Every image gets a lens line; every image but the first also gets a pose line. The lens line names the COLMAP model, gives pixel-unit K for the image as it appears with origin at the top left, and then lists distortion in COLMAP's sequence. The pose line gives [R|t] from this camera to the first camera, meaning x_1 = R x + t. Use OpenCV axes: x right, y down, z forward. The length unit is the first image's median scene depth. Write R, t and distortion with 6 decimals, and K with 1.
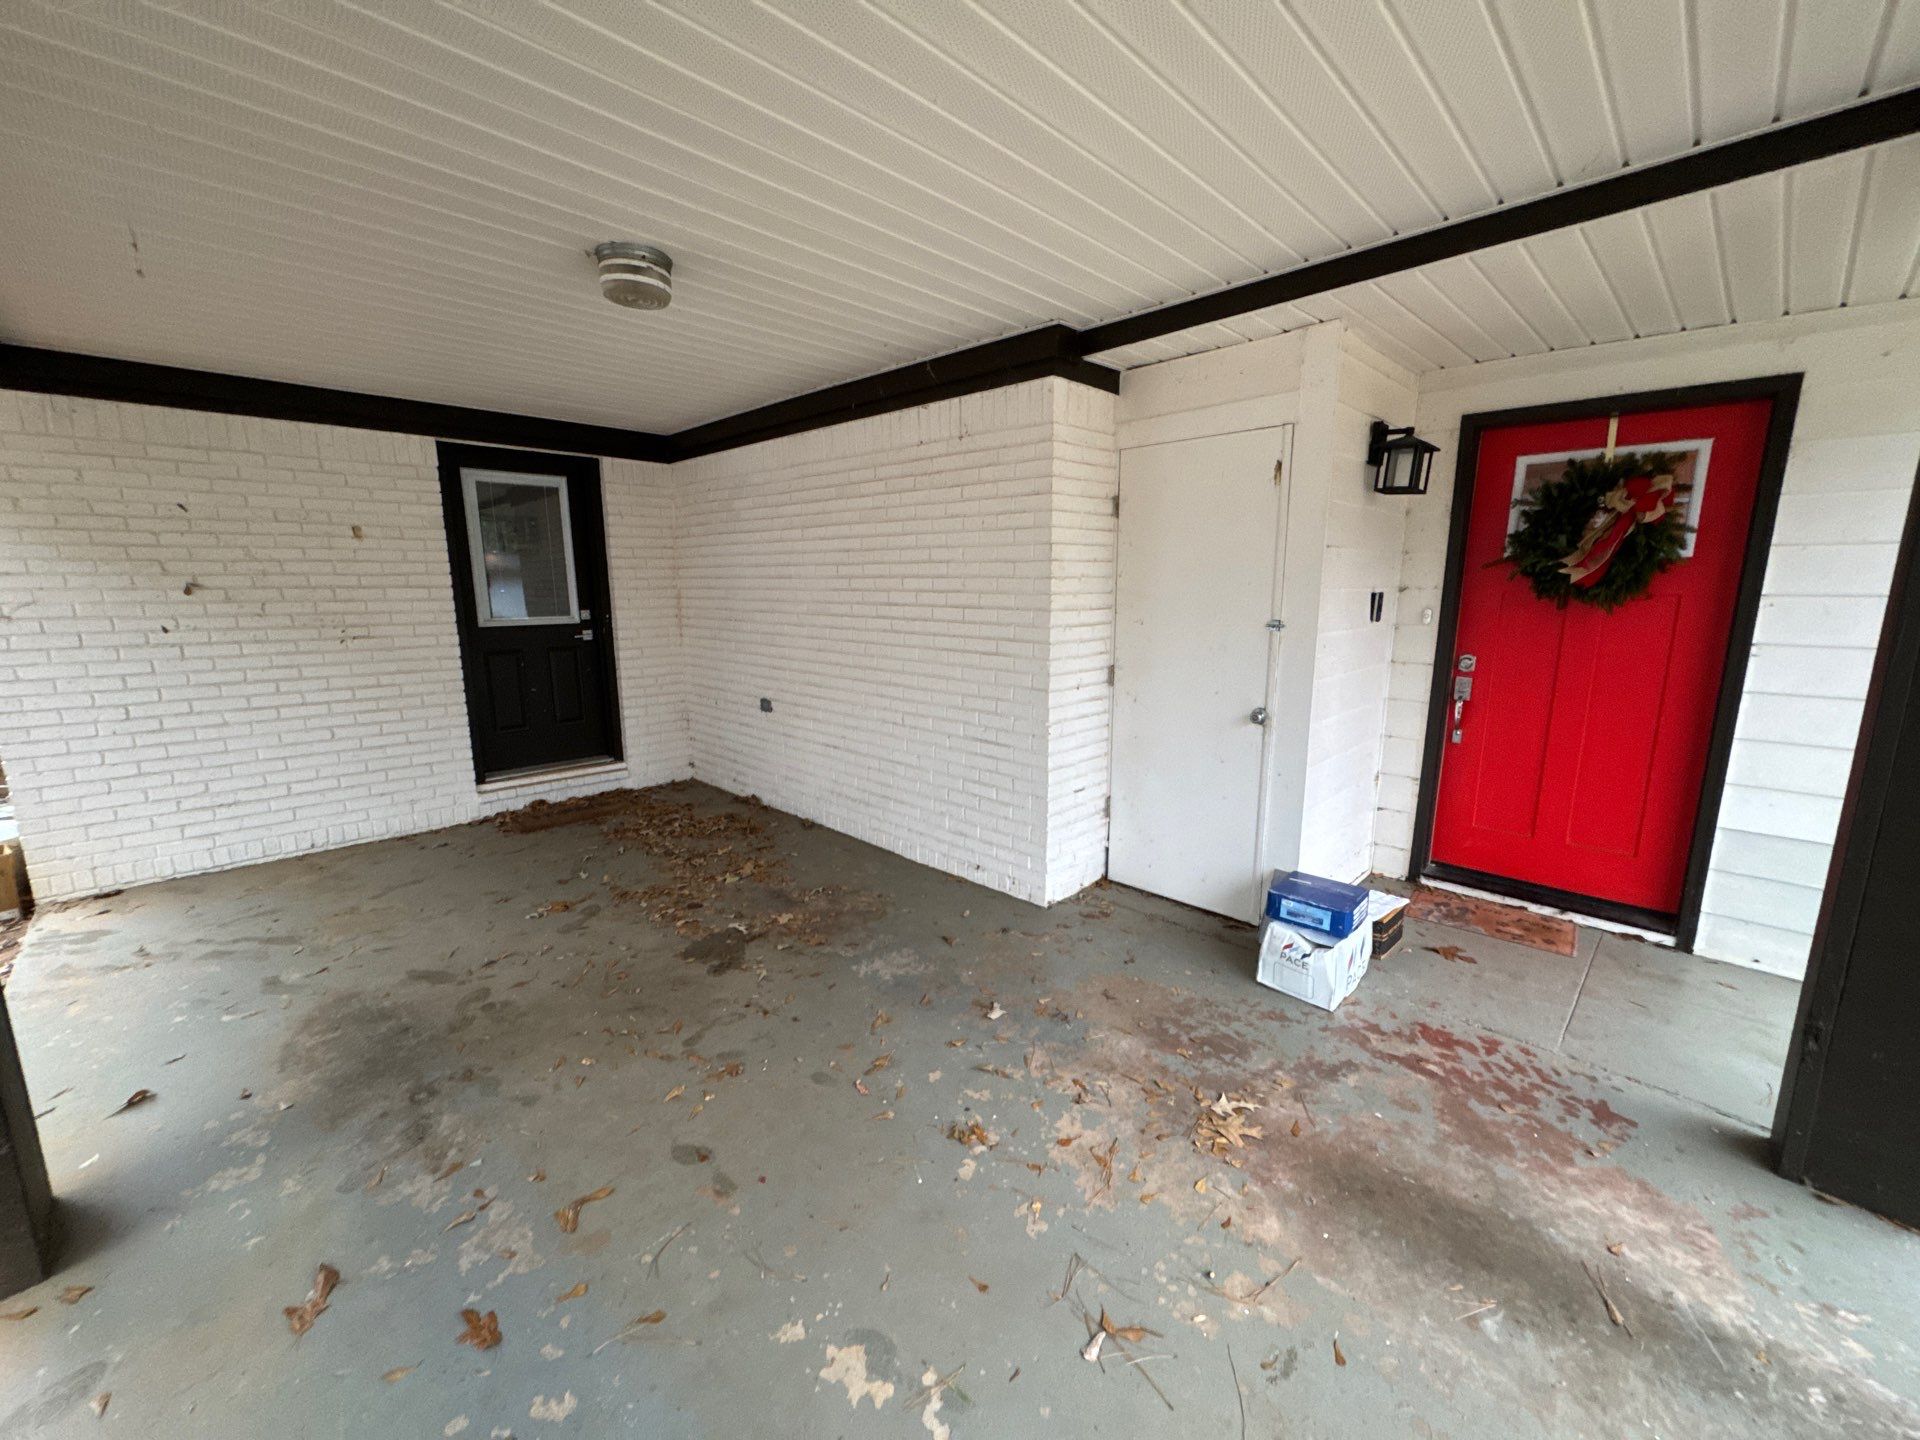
lens RADIAL K [[756.4, 0, 960.5], [0, 756.4, 723.3], [0, 0, 1]] dist [-0.002146, 0.000827]
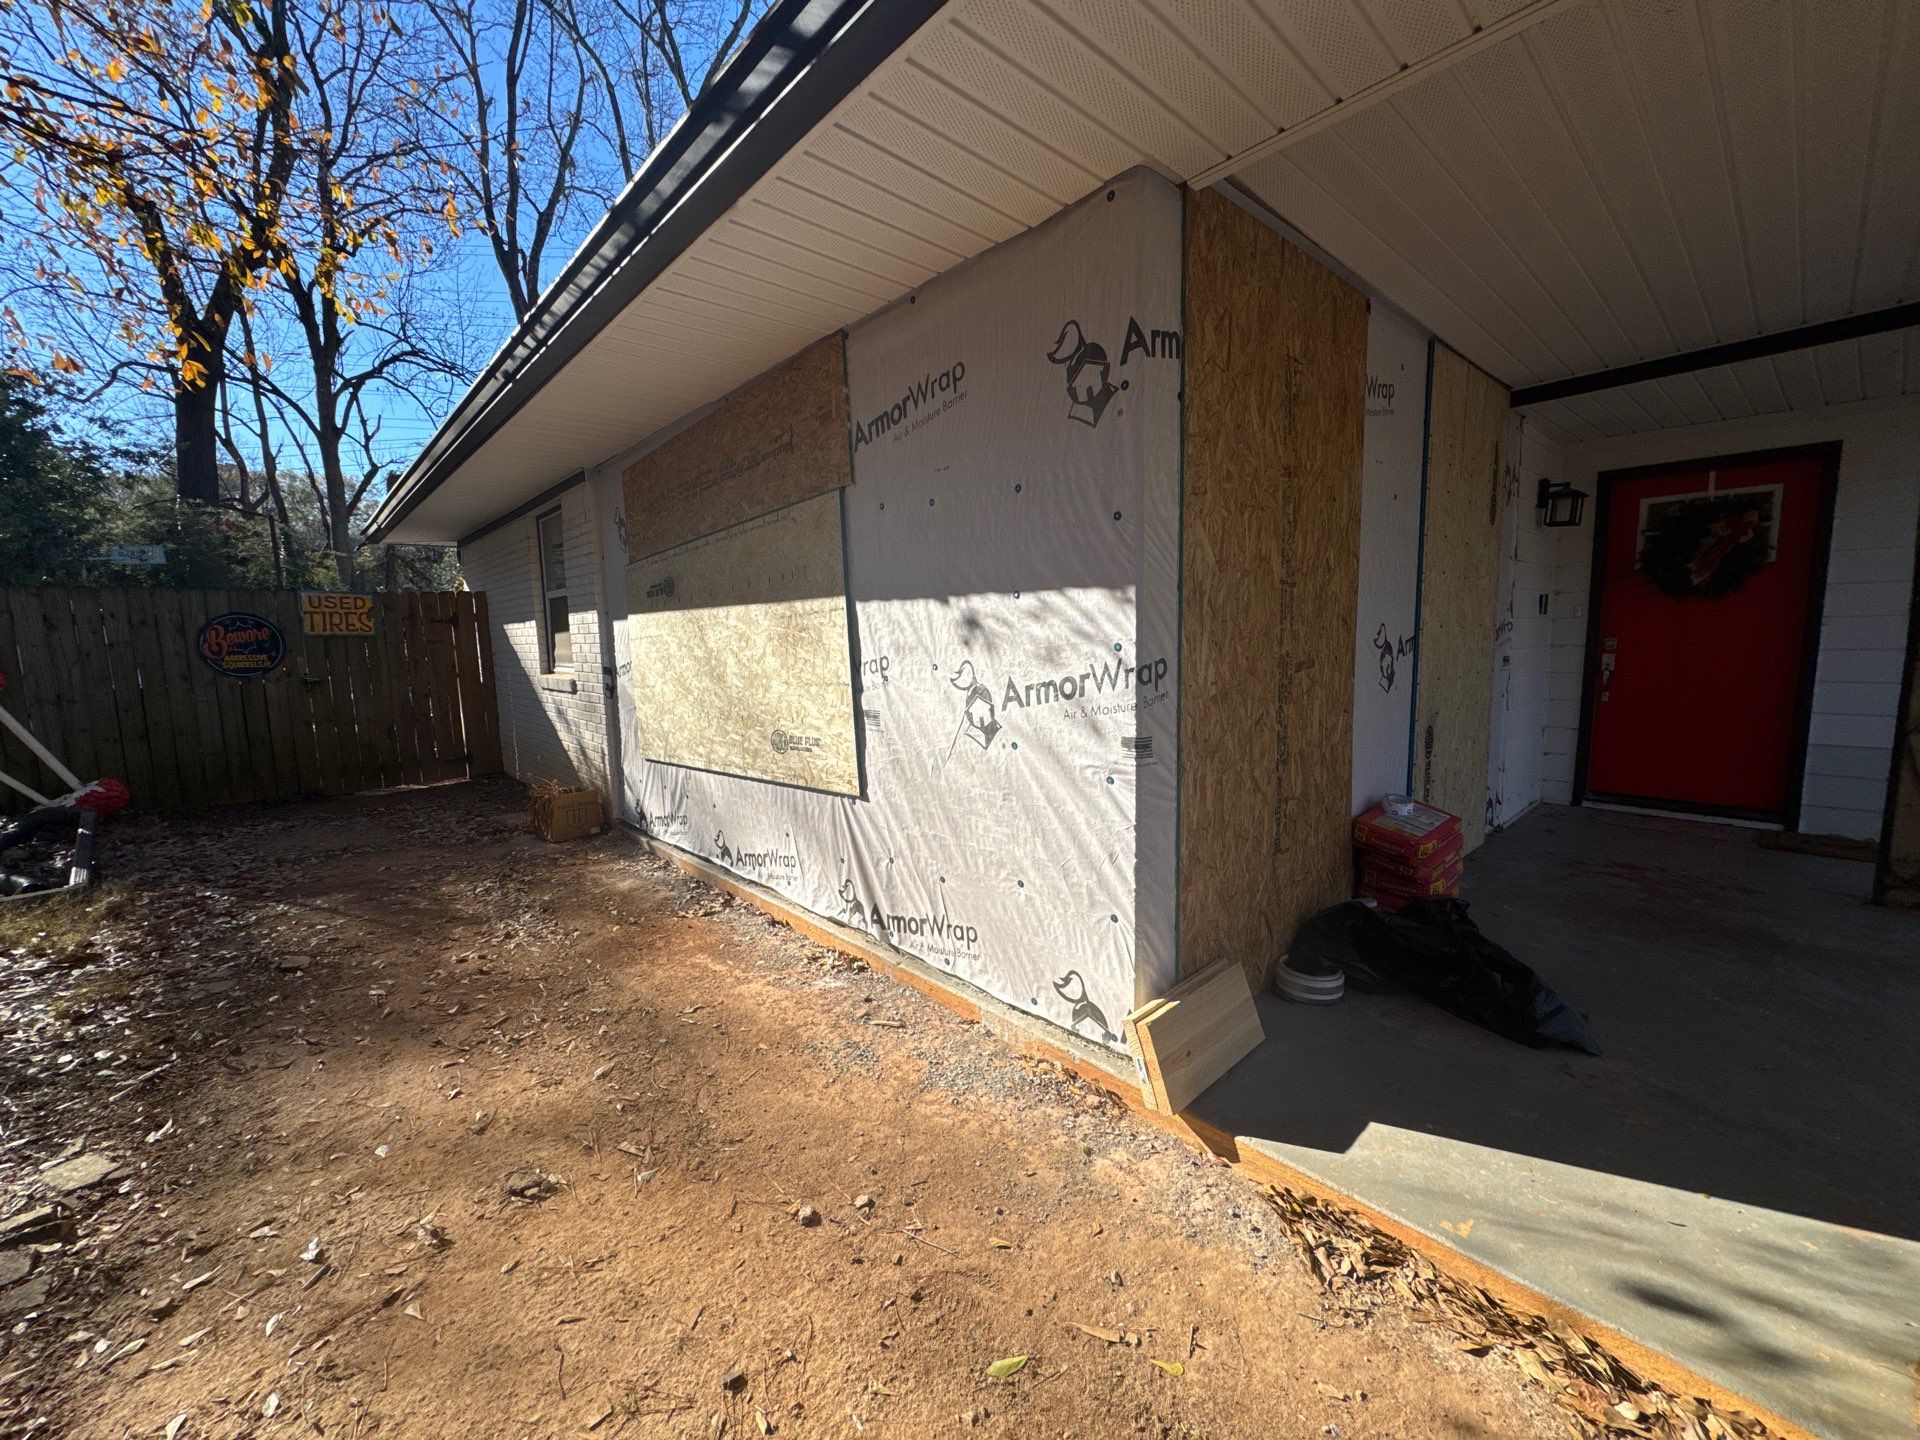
lens RADIAL K [[756.4, 0, 963.1], [0, 756.4, 721.9], [0, 0, 1]] dist [-0.002146, 0.000827]
pose [[0.997955, -0.014504, -0.062247, -0.415592], [0.010350, 0.997730, -0.066545, 0.137178], [0.063071, 0.065765, 0.995840, -0.433123]]
